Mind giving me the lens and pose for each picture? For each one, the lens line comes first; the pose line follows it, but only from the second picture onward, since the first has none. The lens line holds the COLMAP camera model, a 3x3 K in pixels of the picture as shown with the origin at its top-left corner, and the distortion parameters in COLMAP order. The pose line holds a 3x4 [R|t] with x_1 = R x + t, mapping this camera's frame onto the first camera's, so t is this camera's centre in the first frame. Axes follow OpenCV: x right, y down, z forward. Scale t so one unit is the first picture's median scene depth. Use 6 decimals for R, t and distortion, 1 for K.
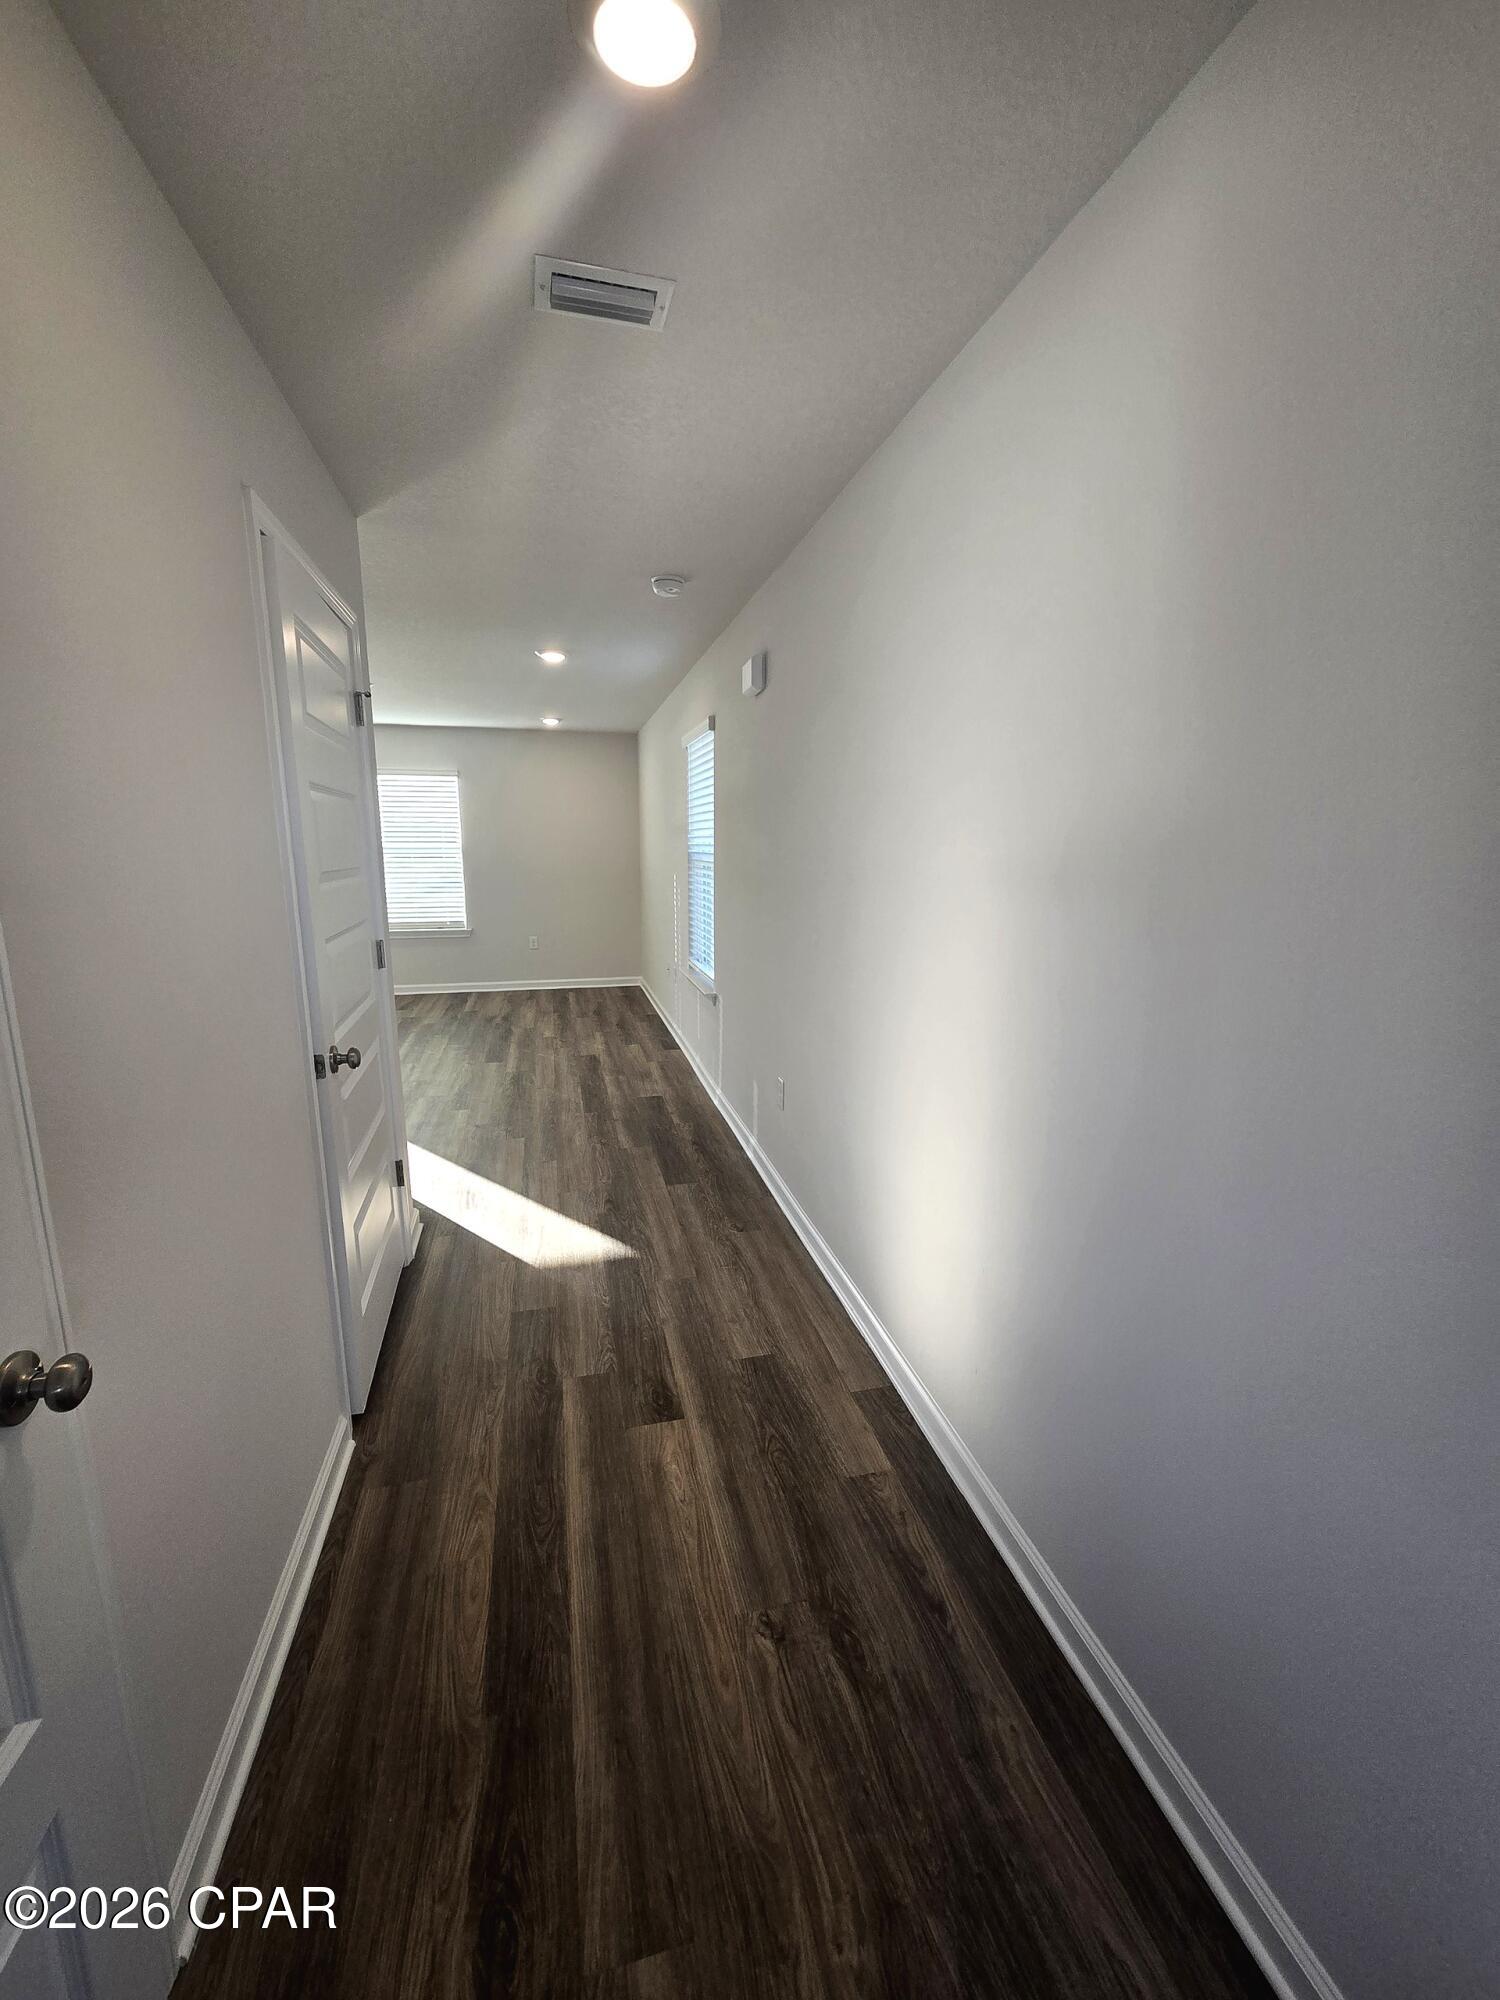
lens RADIAL K [[820.2, 0, 748.1], [0, 820.2, 1000.2], [0, 0, 1]] dist [-0.007805, 0.000756]
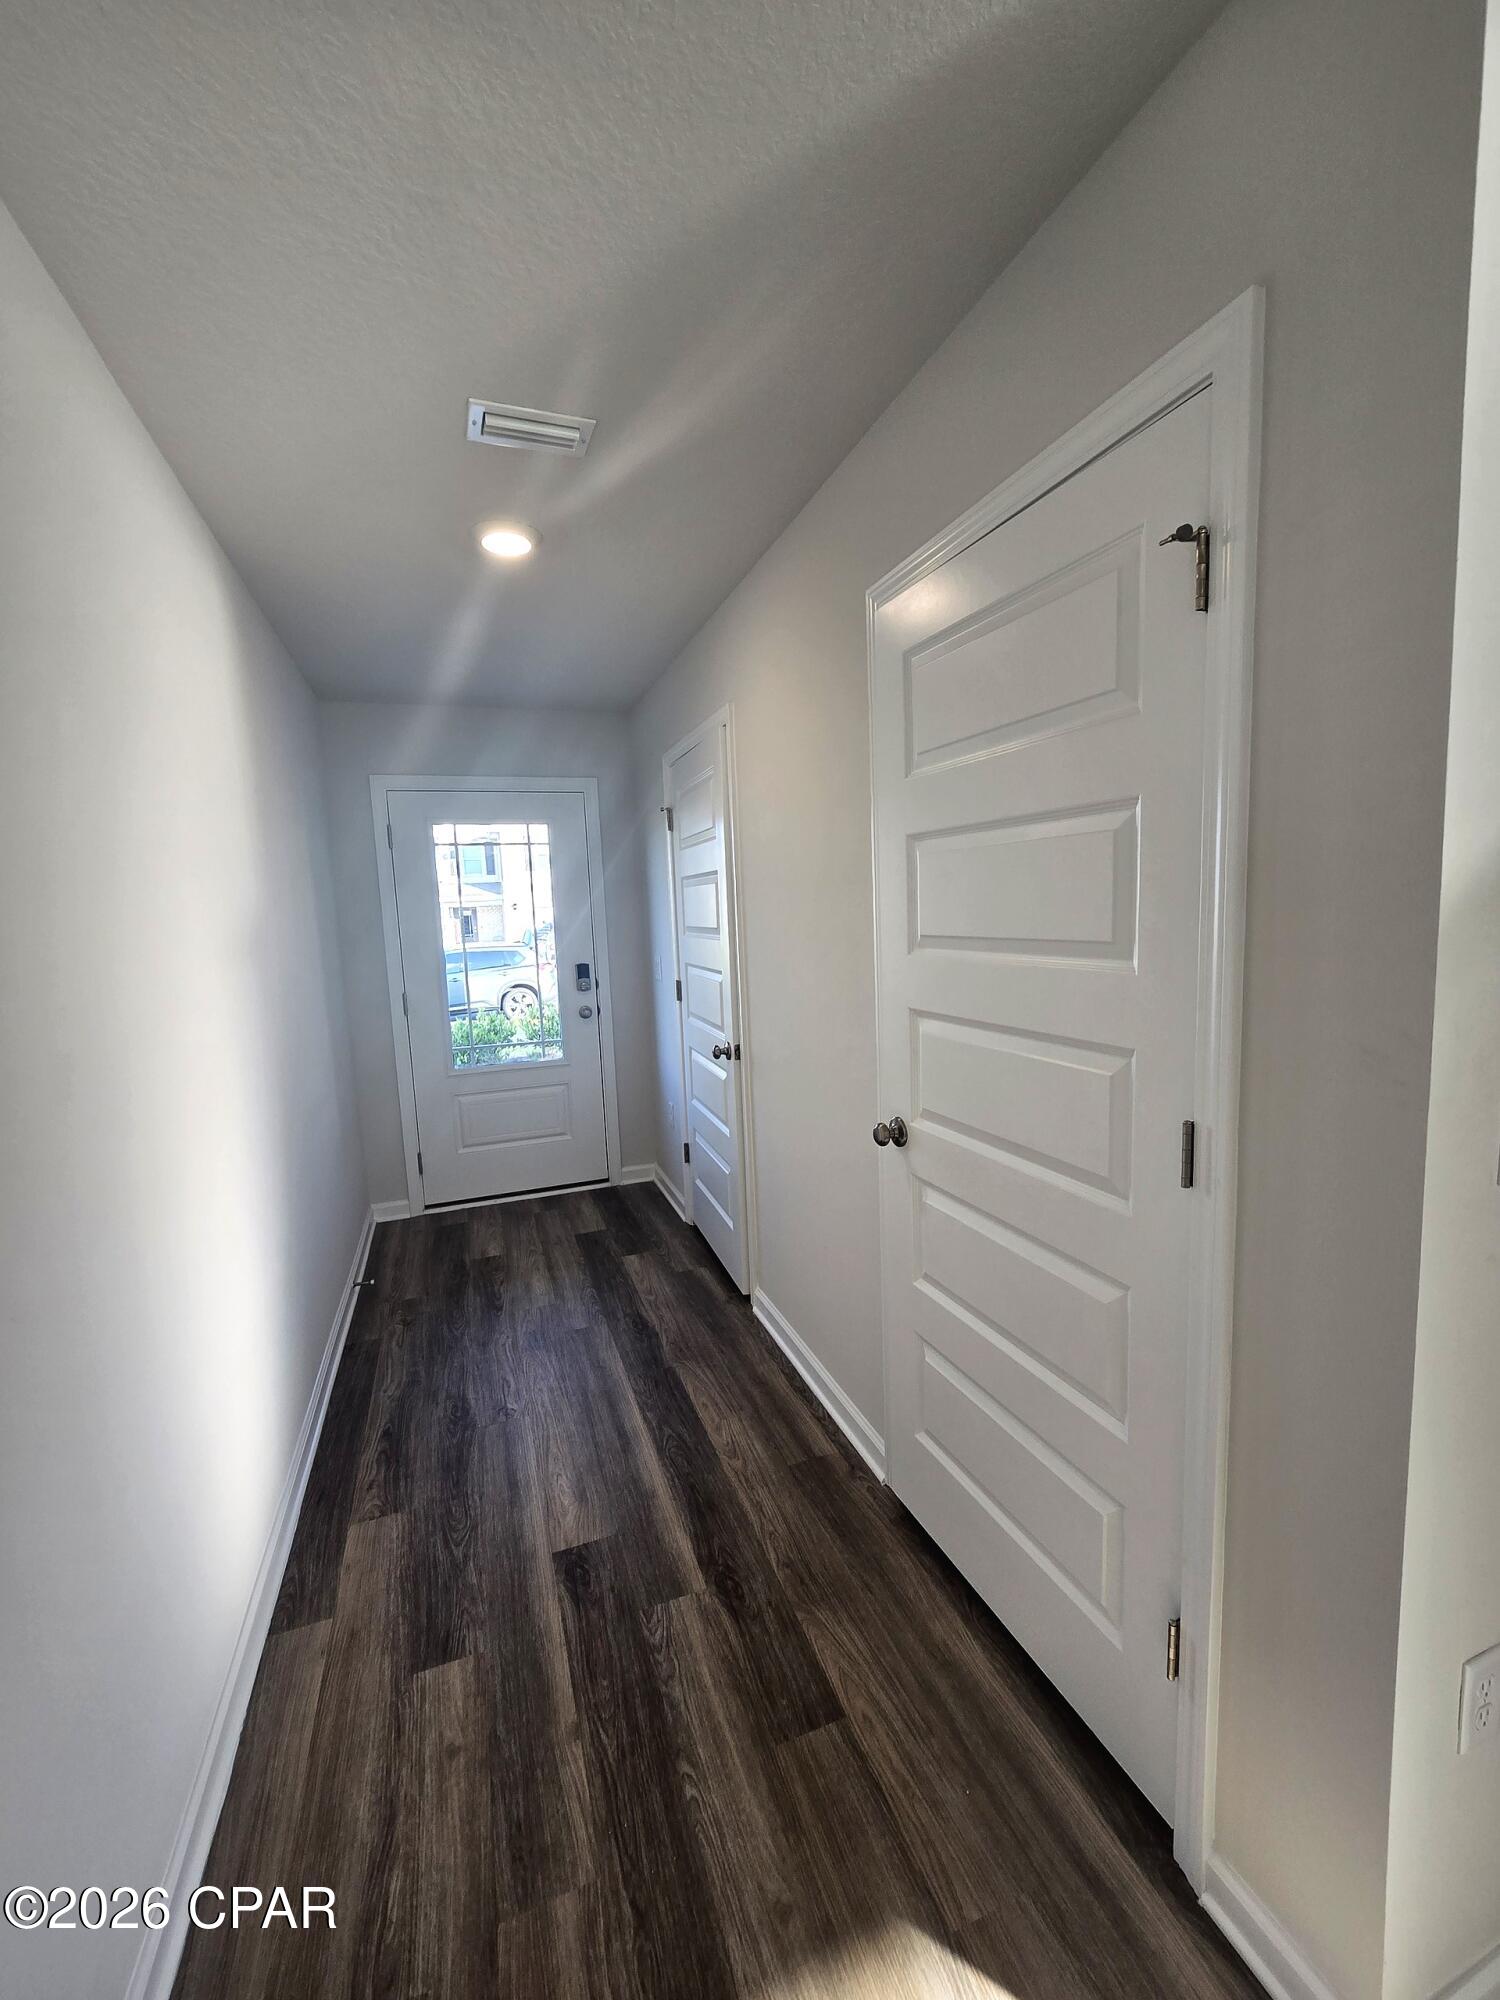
lens RADIAL K [[820.2, 0, 753.2], [0, 820.2, 995.7], [0, 0, 1]] dist [-0.007805, 0.000756]
pose [[-0.993340, 0.046430, -0.105452, -0.250864], [0.013494, 0.955796, 0.293720, -0.358103], [0.114428, 0.290341, -0.950057, 1.851835]]
